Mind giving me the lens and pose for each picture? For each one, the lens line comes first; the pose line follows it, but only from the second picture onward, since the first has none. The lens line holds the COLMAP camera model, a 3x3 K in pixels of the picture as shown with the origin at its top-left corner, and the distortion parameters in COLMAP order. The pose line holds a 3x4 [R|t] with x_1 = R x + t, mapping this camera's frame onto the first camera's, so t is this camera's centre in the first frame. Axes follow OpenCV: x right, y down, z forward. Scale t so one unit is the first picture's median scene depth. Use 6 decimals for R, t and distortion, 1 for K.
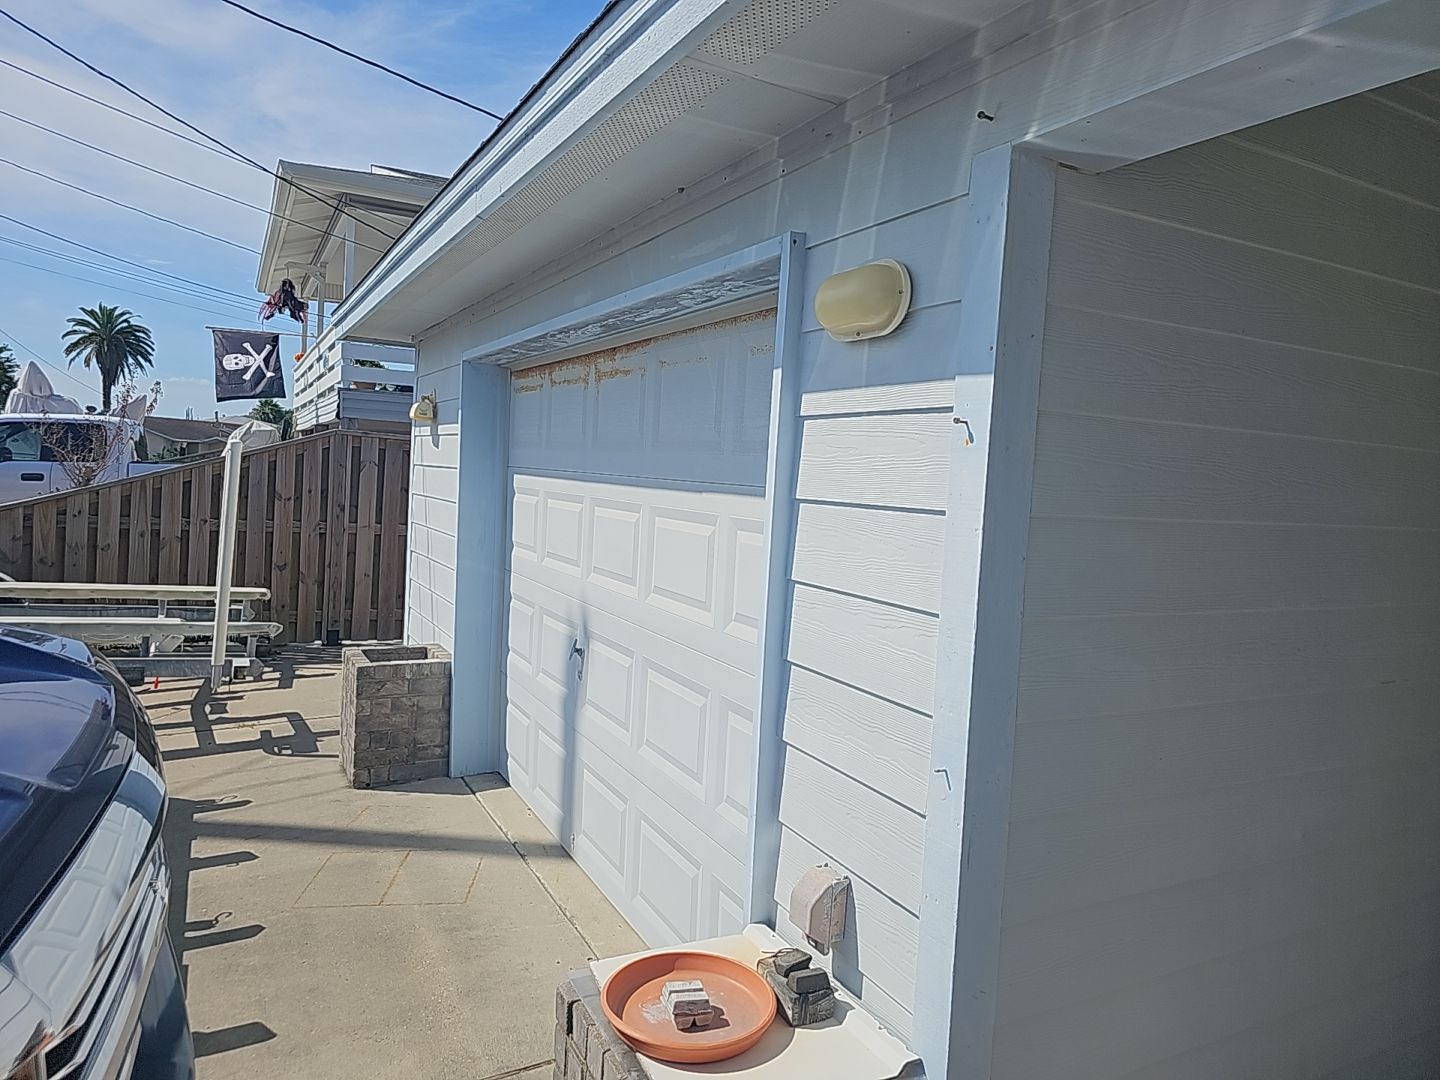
lens RADIAL K [[940.2, 0, 714.0], [0, 940.2, 527.8], [0, 0, 1]] dist [0.051690, -0.048511]
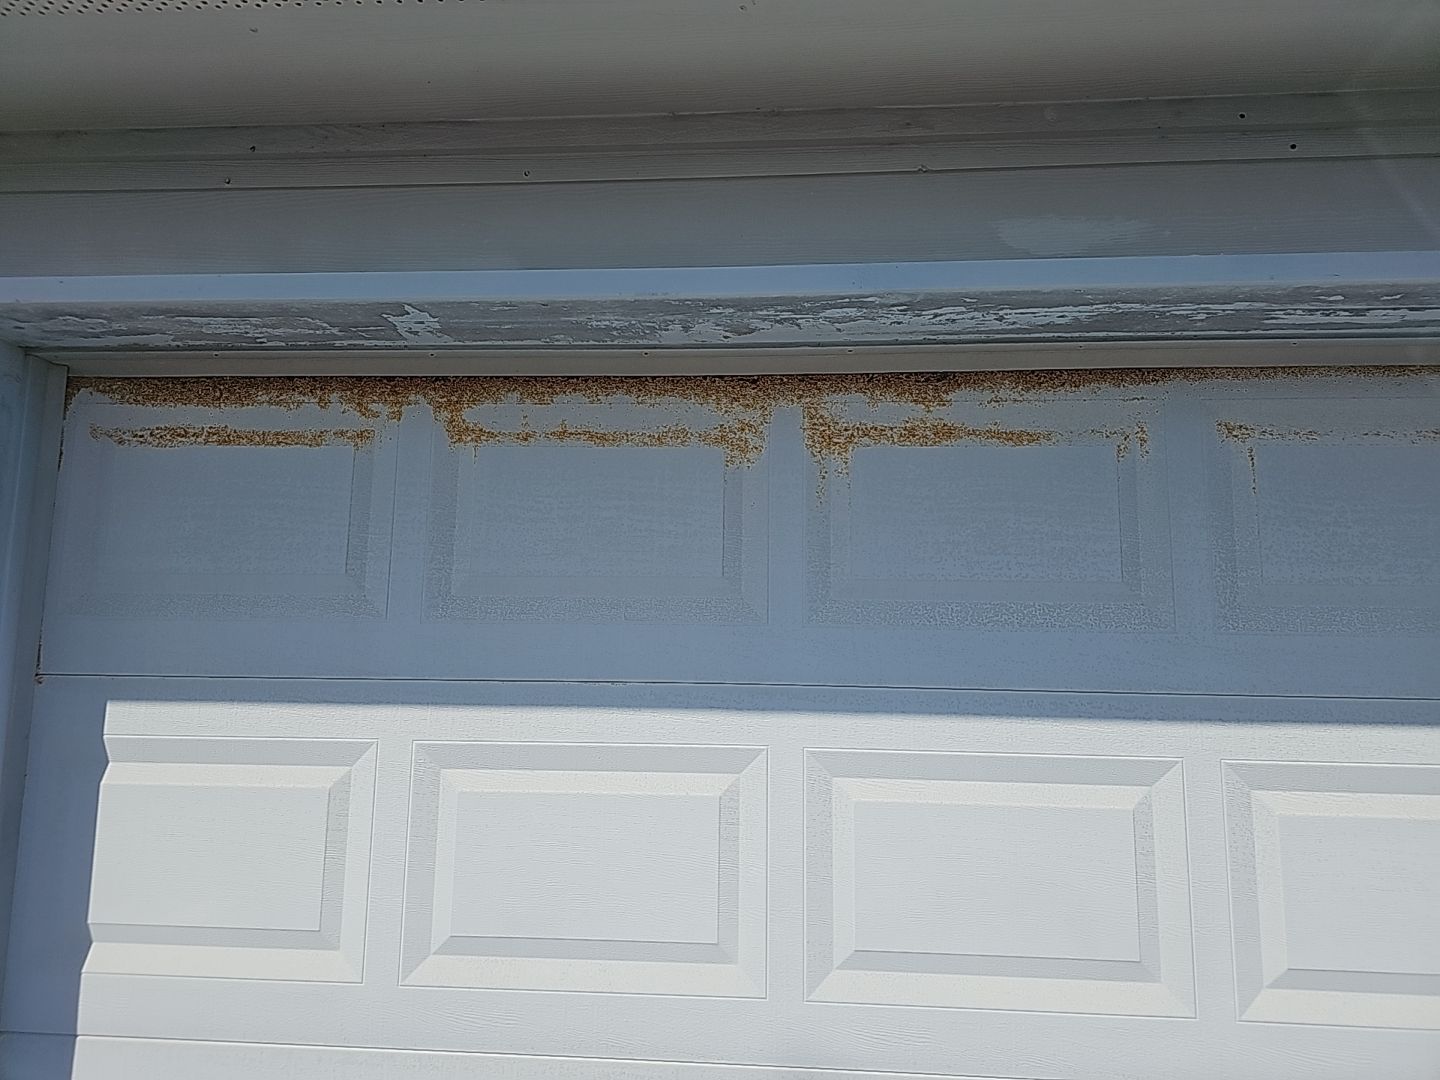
lens RADIAL K [[940.2, 0, 690.9], [0, 940.2, 514.9], [0, 0, 1]] dist [0.051690, -0.048511]
pose [[0.534566, 0.065036, 0.842620, -0.375875], [0.066377, 0.990724, -0.118577, -0.066933], [-0.842516, 0.119318, 0.525291, 0.660689]]
